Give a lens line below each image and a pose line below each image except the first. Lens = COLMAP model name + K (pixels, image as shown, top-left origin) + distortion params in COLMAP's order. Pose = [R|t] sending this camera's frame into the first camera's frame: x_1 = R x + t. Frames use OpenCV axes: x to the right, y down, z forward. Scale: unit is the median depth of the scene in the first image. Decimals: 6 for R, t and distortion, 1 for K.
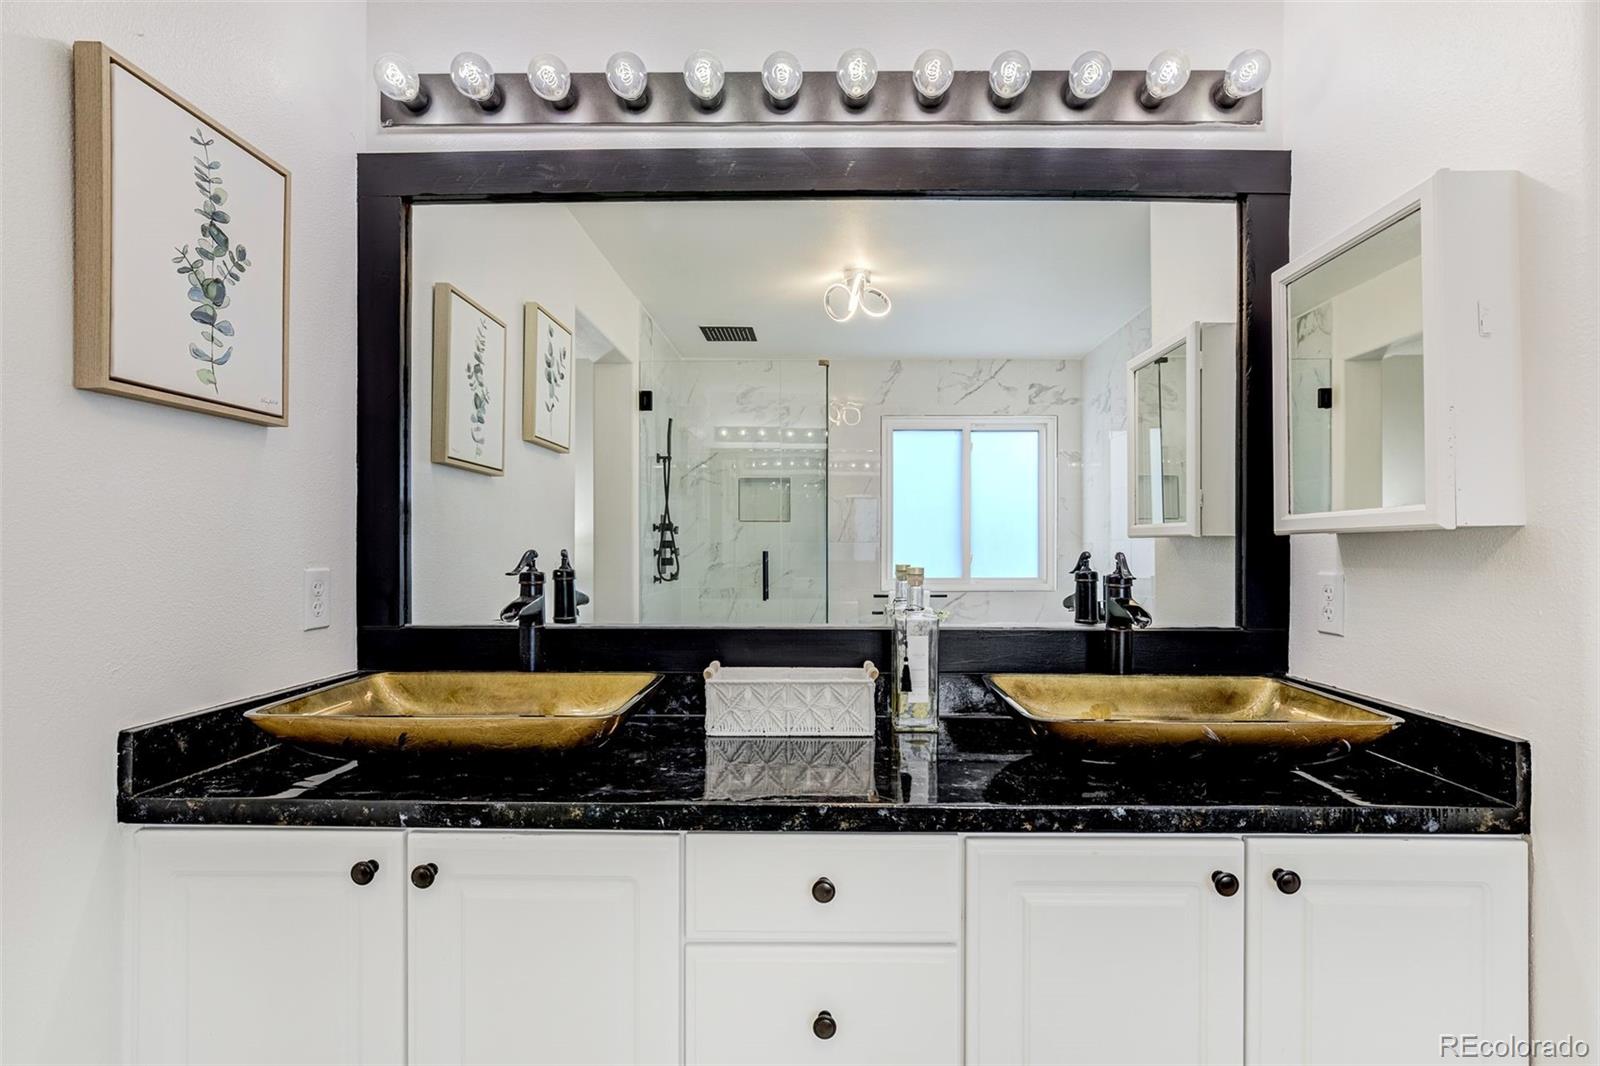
lens RADIAL K [[755.3, 0, 804.0], [0, 755.3, 539.9], [0, 0, 1]] dist [-0.002113, 0.000338]
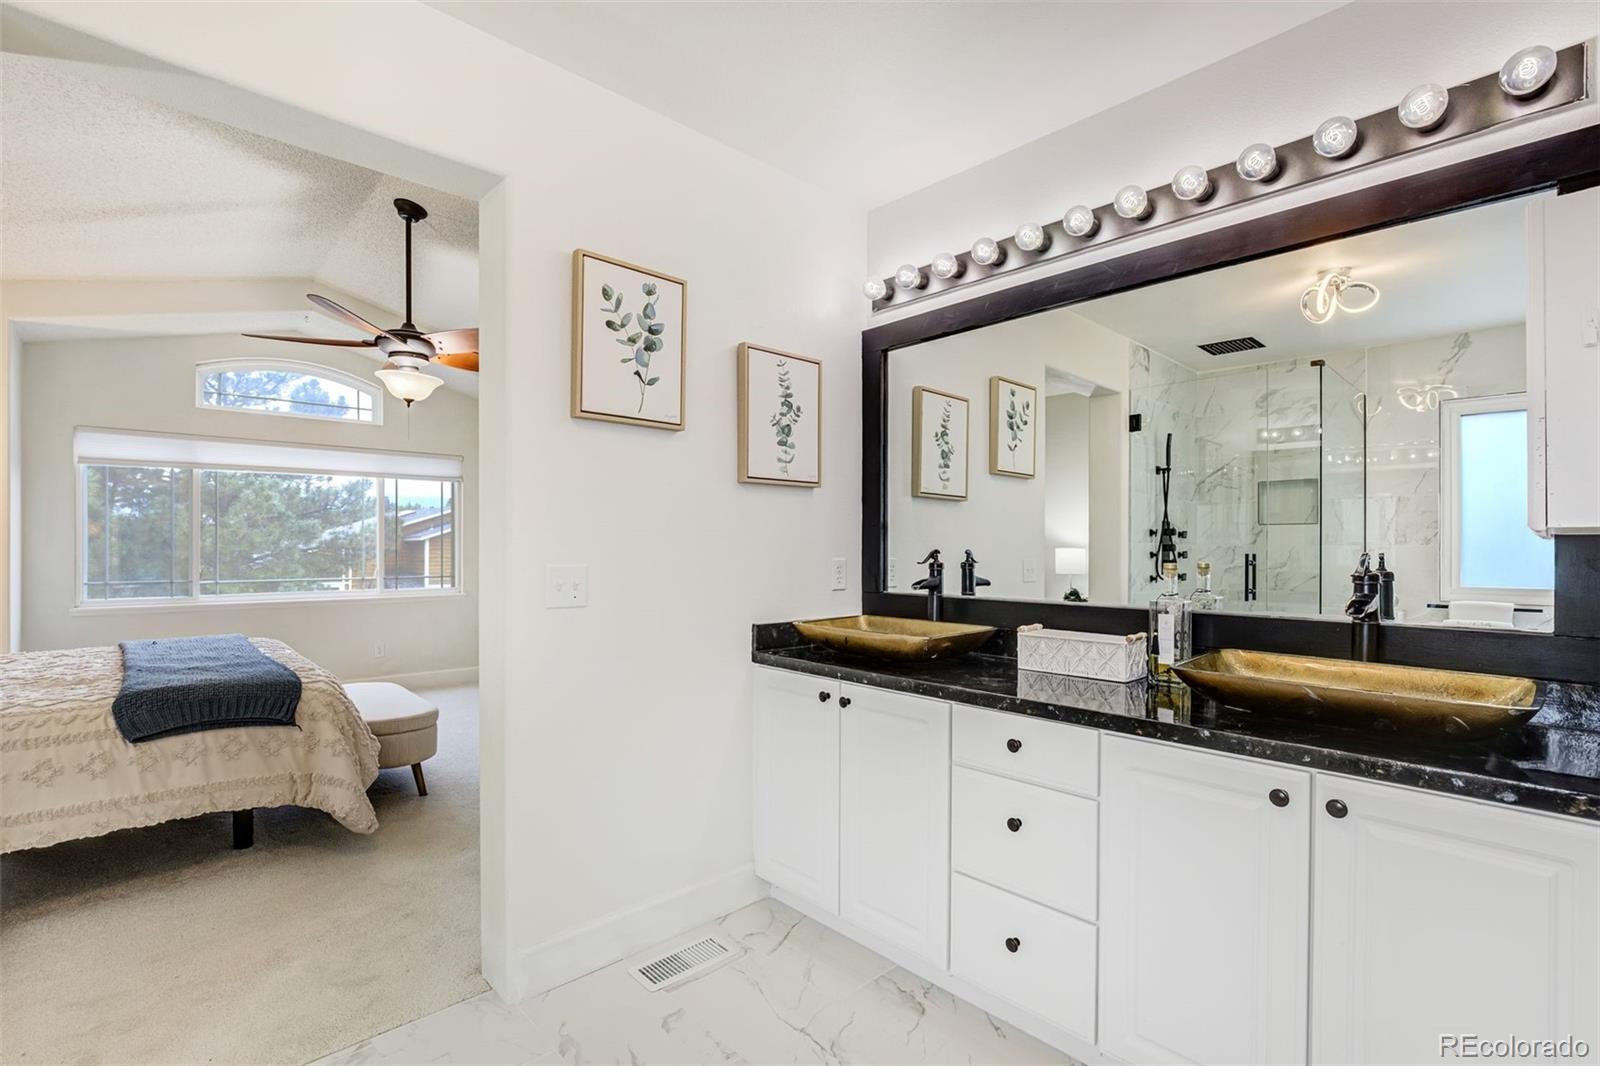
lens RADIAL K [[735.3, 0, 810.7], [0, 735.3, 541.6], [0, 0, 1]] dist [-0.011381, -0.000118]
pose [[0.699374, -0.004072, -0.714744, 0.623419], [0.001554, 0.999990, -0.004175, 0.002630], [0.714754, 0.001809, 0.699374, -0.349498]]
